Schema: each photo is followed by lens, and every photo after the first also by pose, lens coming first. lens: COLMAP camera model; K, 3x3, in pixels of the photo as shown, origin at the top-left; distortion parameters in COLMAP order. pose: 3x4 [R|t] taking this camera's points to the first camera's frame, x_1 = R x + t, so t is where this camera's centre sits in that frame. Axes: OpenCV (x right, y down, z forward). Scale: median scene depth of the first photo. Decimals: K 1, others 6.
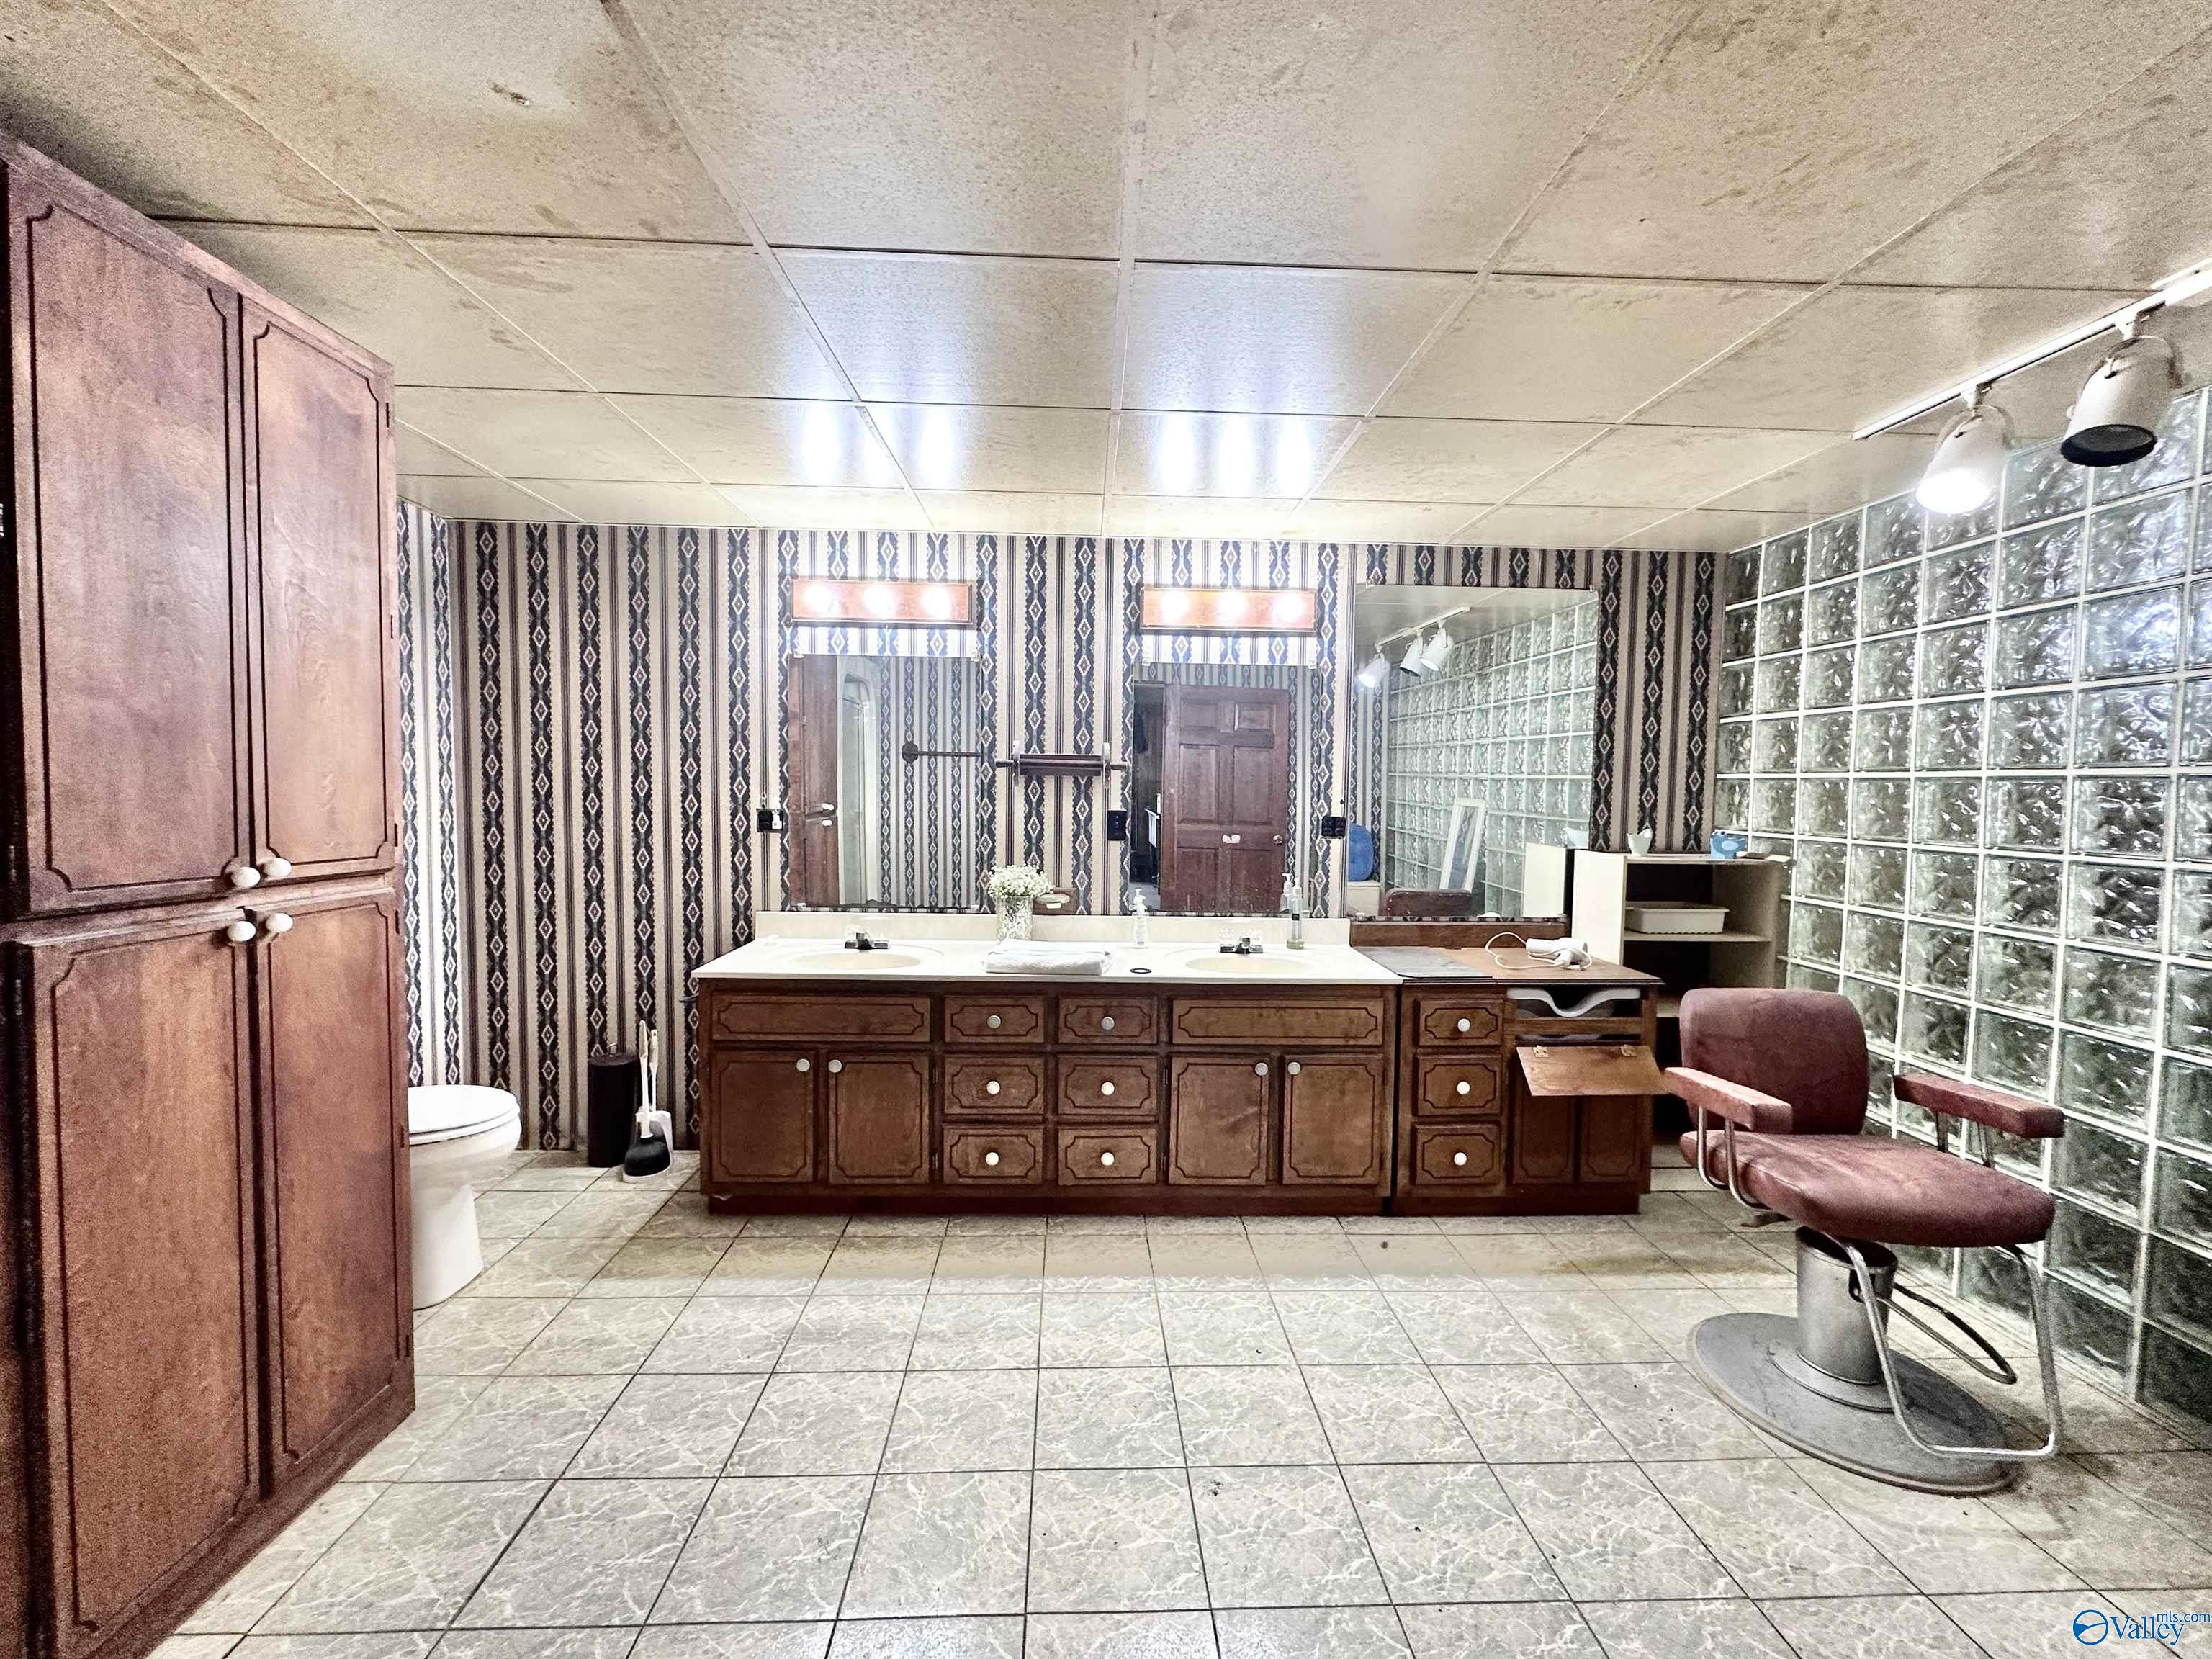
lens RADIAL K [[882.2, 0, 1106.5], [0, 882.2, 825.5], [0, 0, 1]] dist [-0.007718, 0.000106]
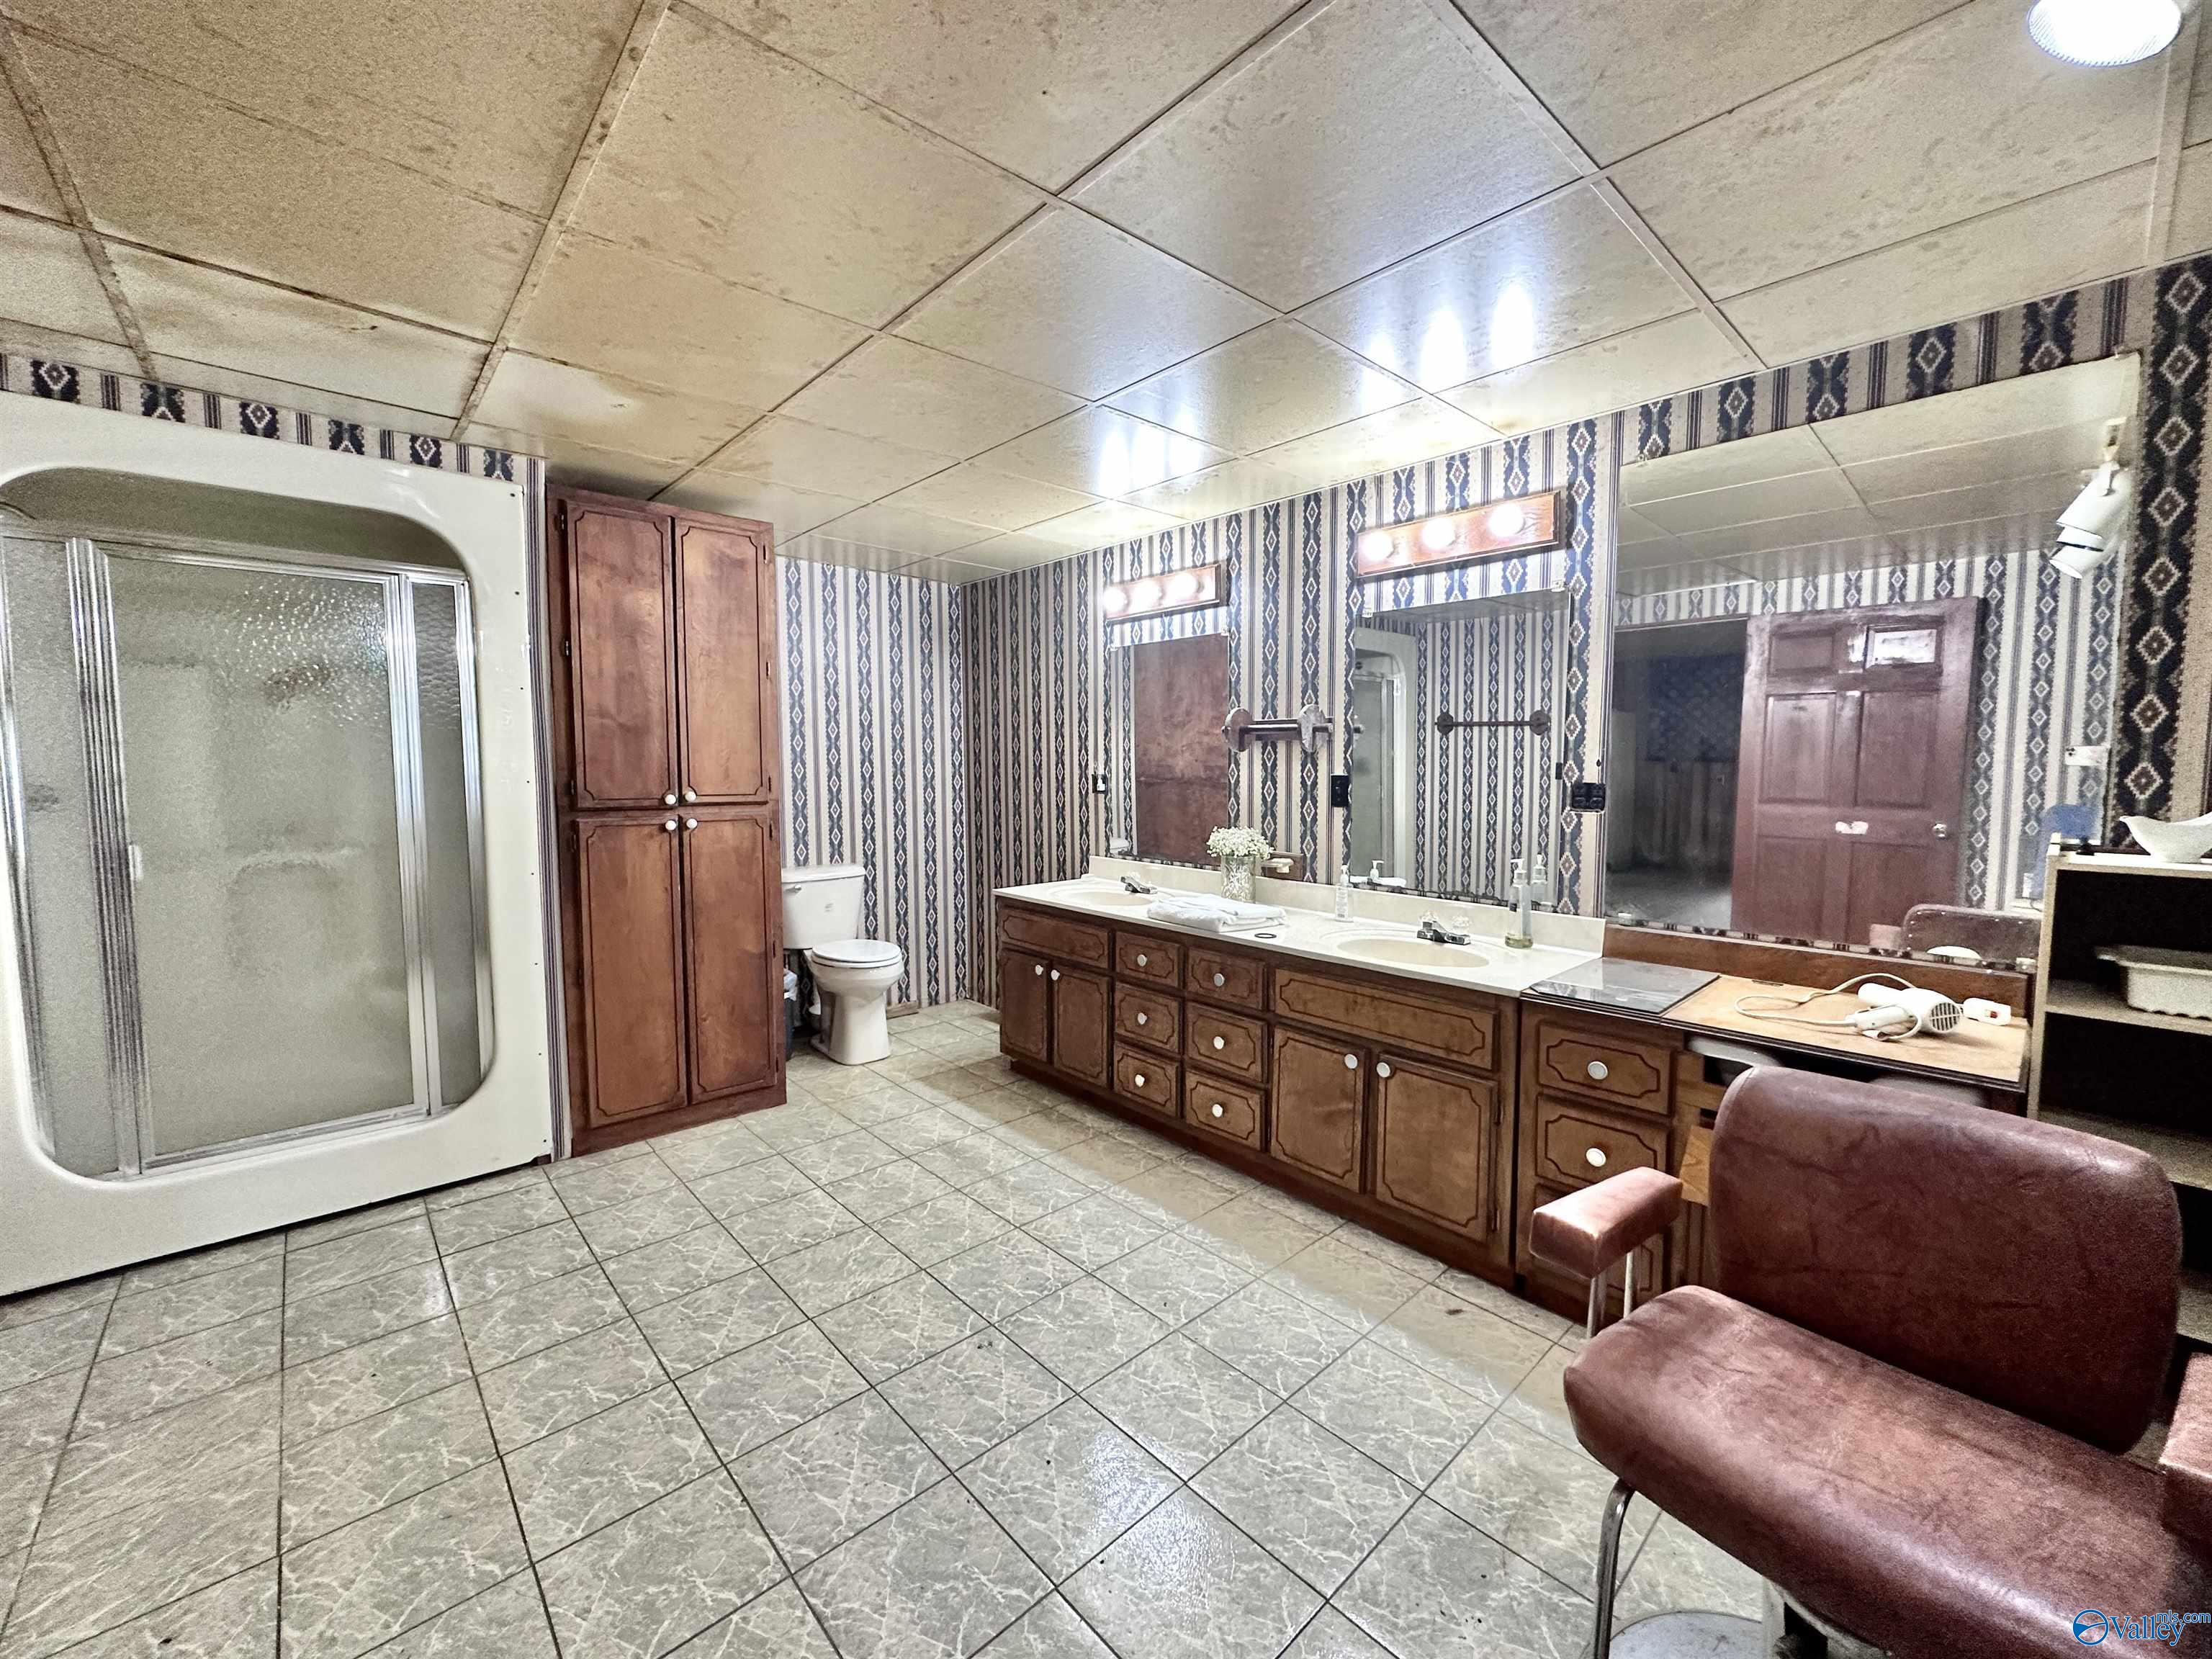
lens RADIAL K [[882.2, 0, 1103.8], [0, 882.2, 827.4], [0, 0, 1]] dist [-0.007718, 0.000106]
pose [[0.642604, 0.042083, -0.765042, 0.585695], [-0.024243, 0.999107, 0.034595, 0.012542], [0.765815, -0.003683, 0.643051, 0.199533]]
